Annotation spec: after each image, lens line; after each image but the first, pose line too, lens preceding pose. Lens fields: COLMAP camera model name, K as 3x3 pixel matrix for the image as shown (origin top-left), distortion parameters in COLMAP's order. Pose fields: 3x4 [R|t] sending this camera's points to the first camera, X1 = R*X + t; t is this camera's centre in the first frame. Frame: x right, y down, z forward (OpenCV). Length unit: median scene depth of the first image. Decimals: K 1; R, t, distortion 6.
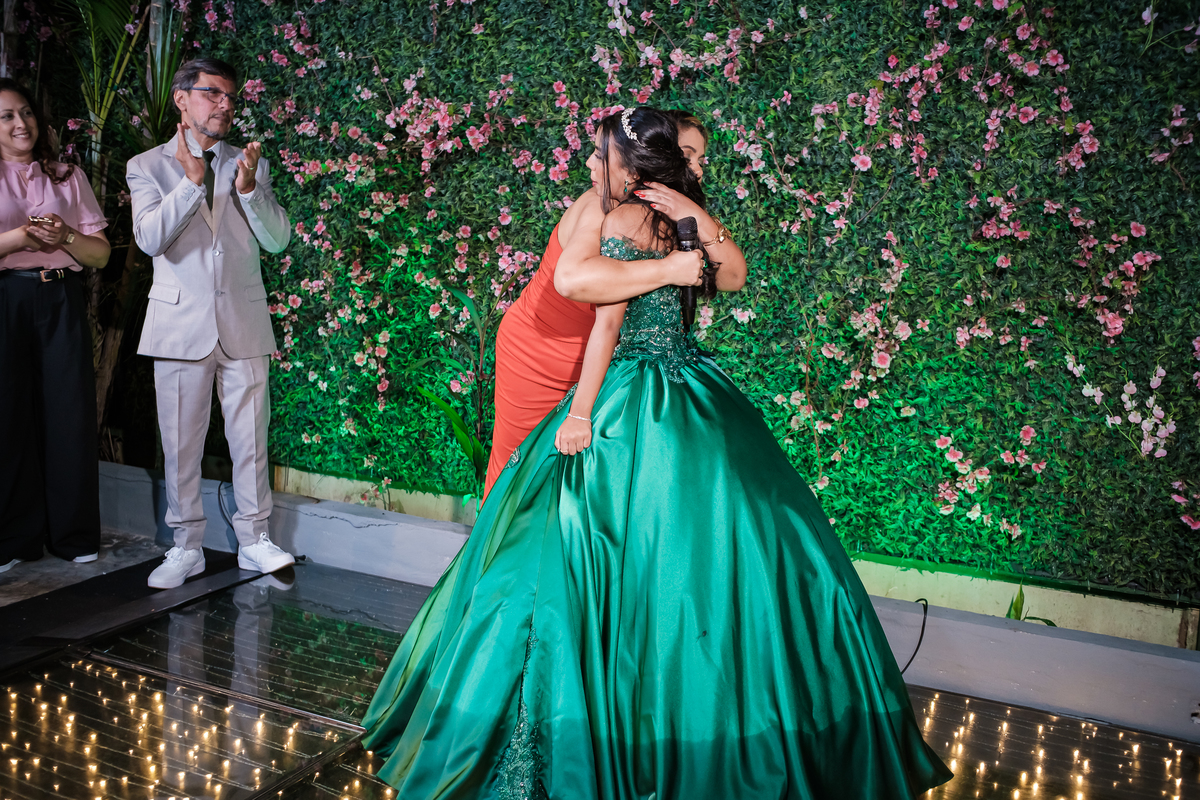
lens RADIAL K [[1249.7, 0, 598.4], [0, 1249.7, 406.9], [0, 0, 1]] dist [-0.117285, 0.220677]
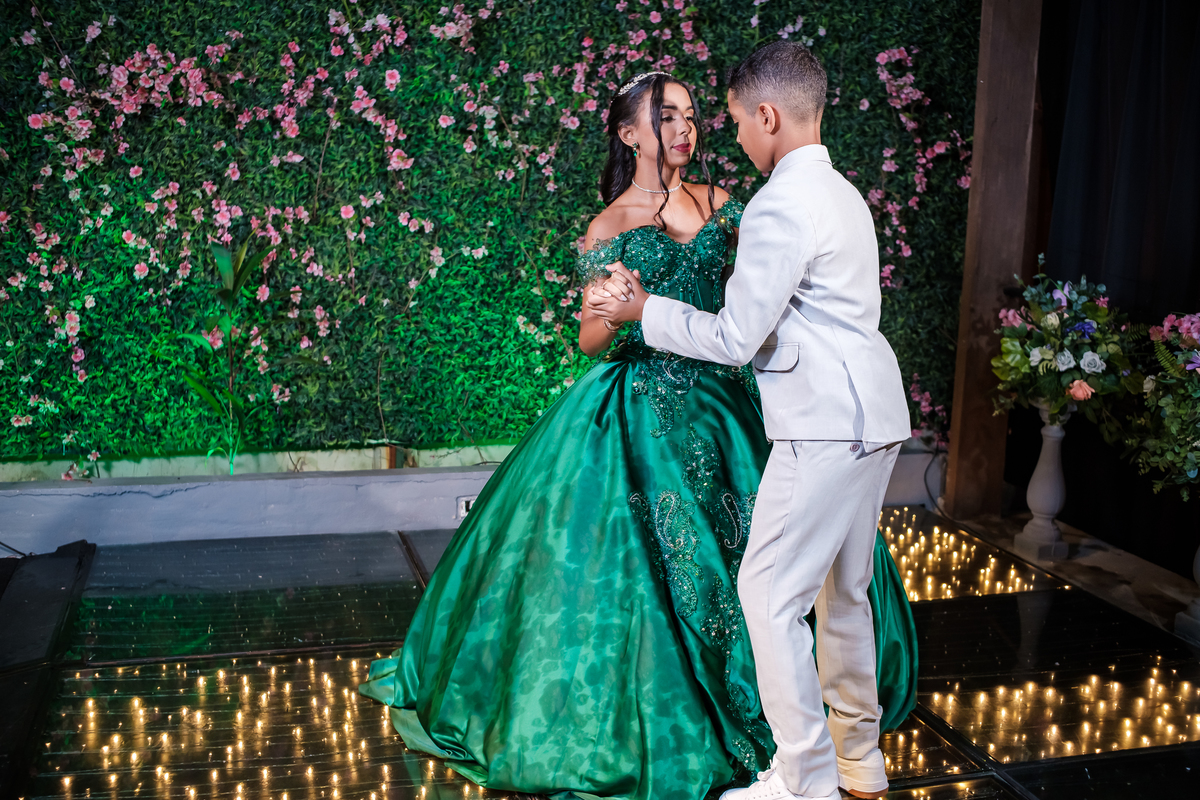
lens RADIAL K [[1249.7, 0, 598.4], [0, 1249.7, 406.9], [0, 0, 1]] dist [-0.117285, 0.220677]
pose [[0.735858, -0.145730, 0.661268, -0.596909], [0.107564, 0.989324, 0.098330, -0.032441], [-0.668538, -0.001228, 0.743677, 0.051345]]
